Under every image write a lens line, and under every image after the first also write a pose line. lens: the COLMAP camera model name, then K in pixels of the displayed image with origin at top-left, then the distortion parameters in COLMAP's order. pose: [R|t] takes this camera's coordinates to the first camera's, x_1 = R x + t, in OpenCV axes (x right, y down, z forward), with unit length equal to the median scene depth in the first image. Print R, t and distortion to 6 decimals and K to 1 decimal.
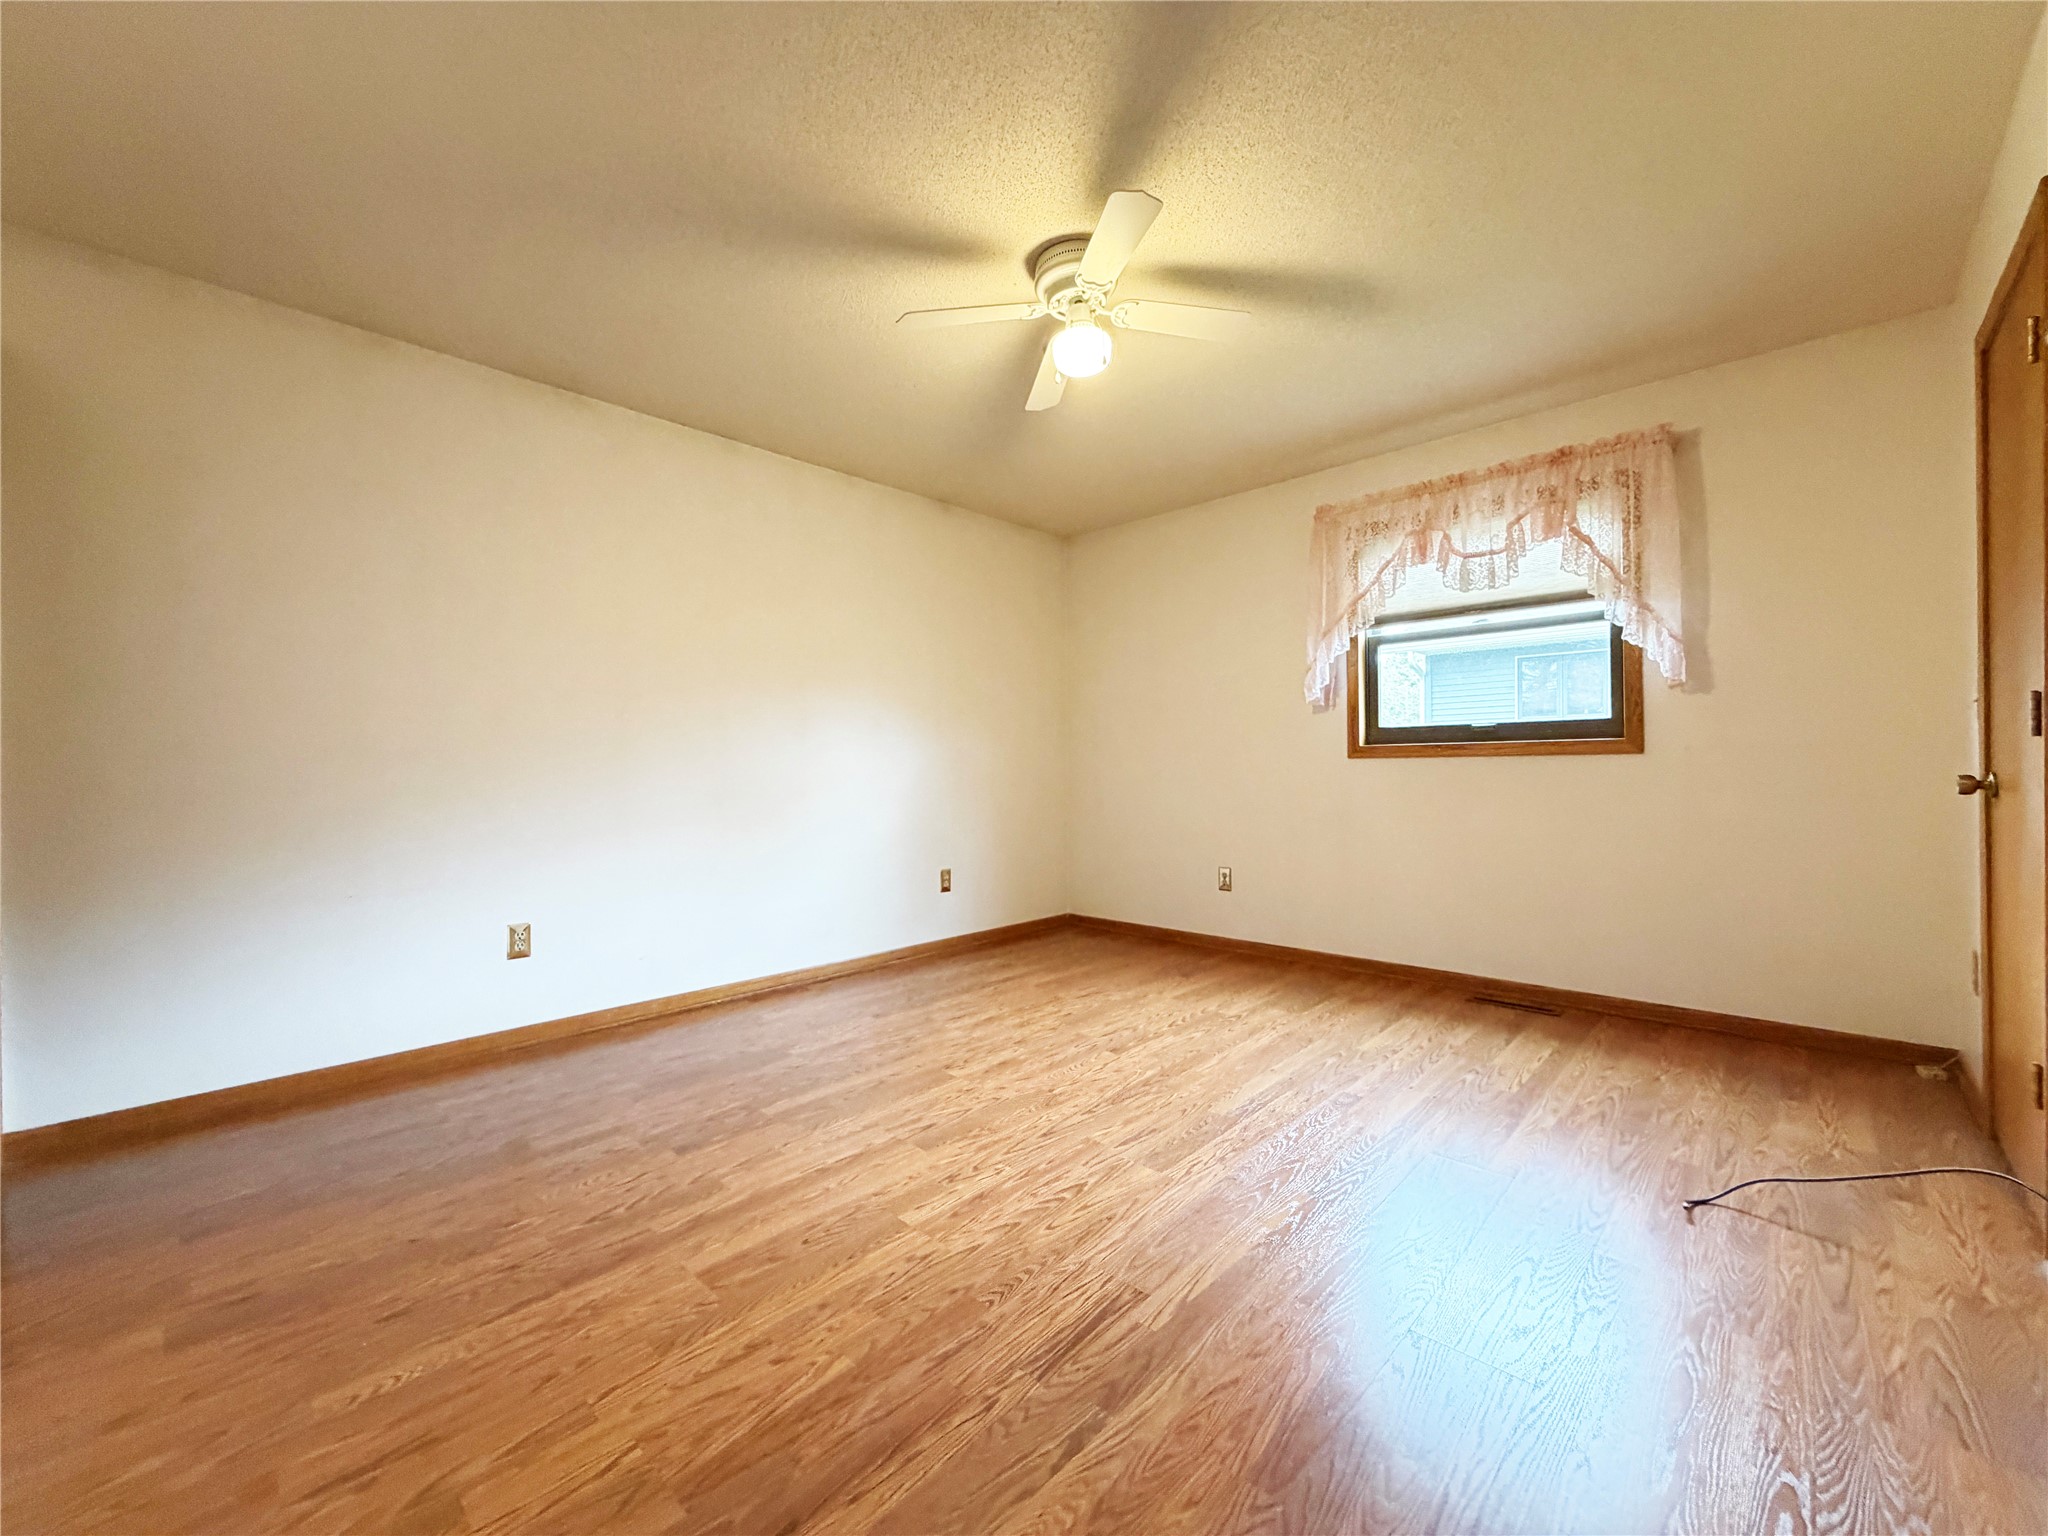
lens RADIAL K [[817.9, 0, 1027.6], [0, 817.9, 766.4], [0, 0, 1]] dist [0.006152, 0.000064]
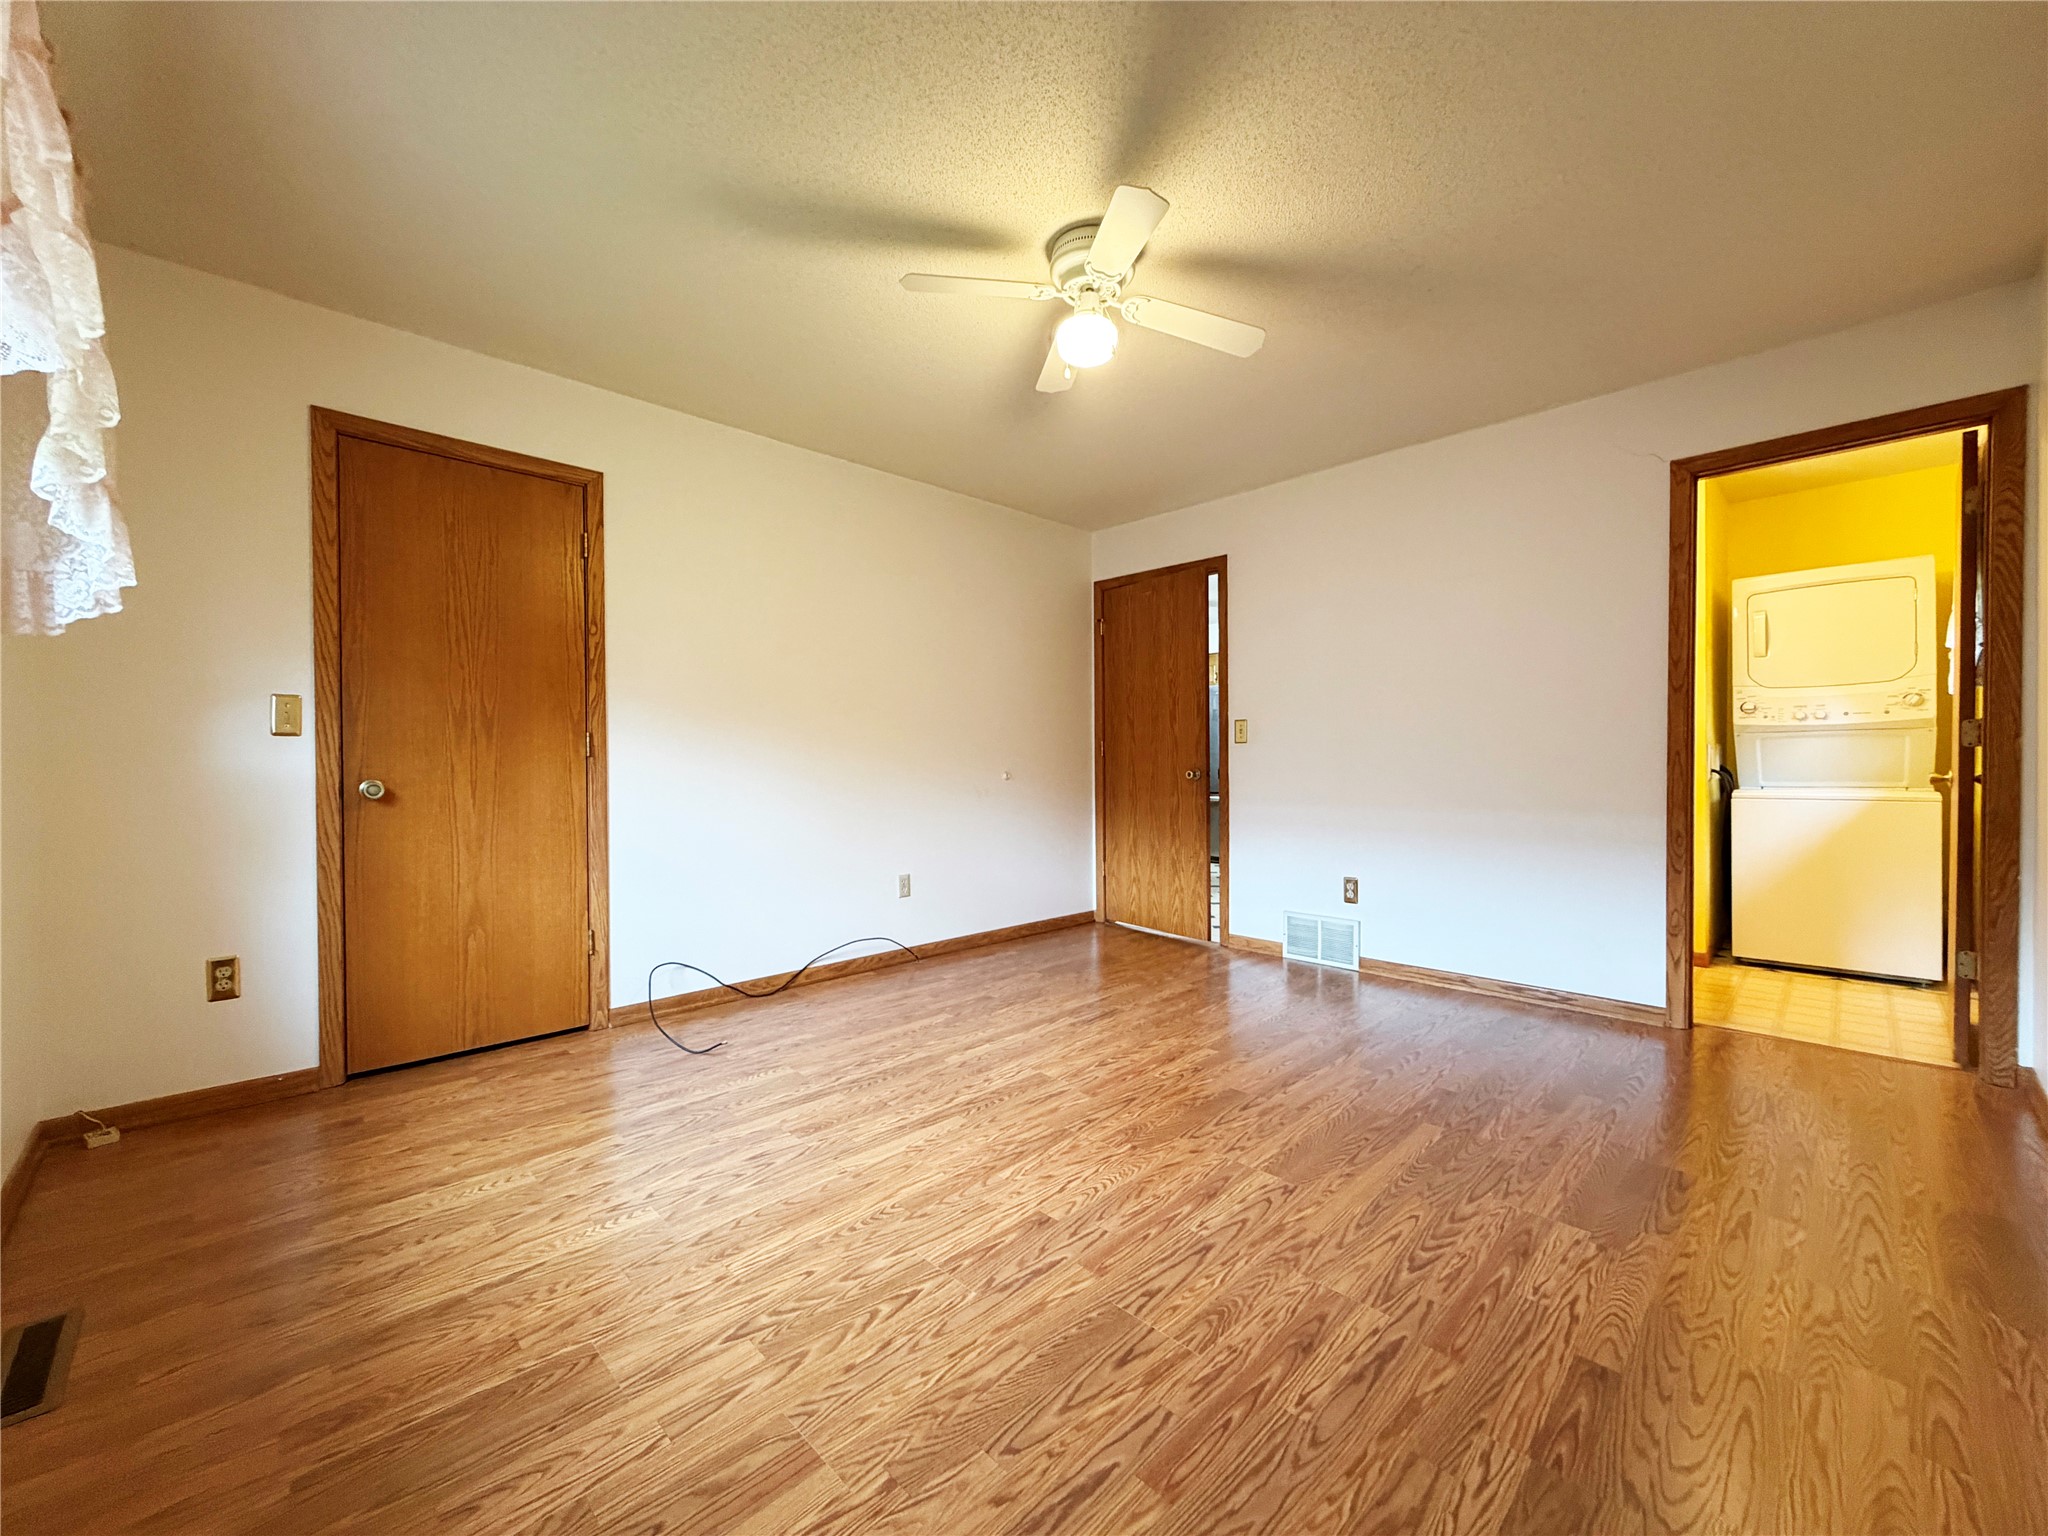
lens RADIAL K [[817.9, 0, 1034.9], [0, 817.9, 762.4], [0, 0, 1]] dist [0.006152, 0.000064]
pose [[-0.999628, 0.014040, 0.023367, 0.099472], [0.013976, 0.999898, -0.002903, -0.000432], [-0.023405, -0.002576, -0.999723, 1.741542]]
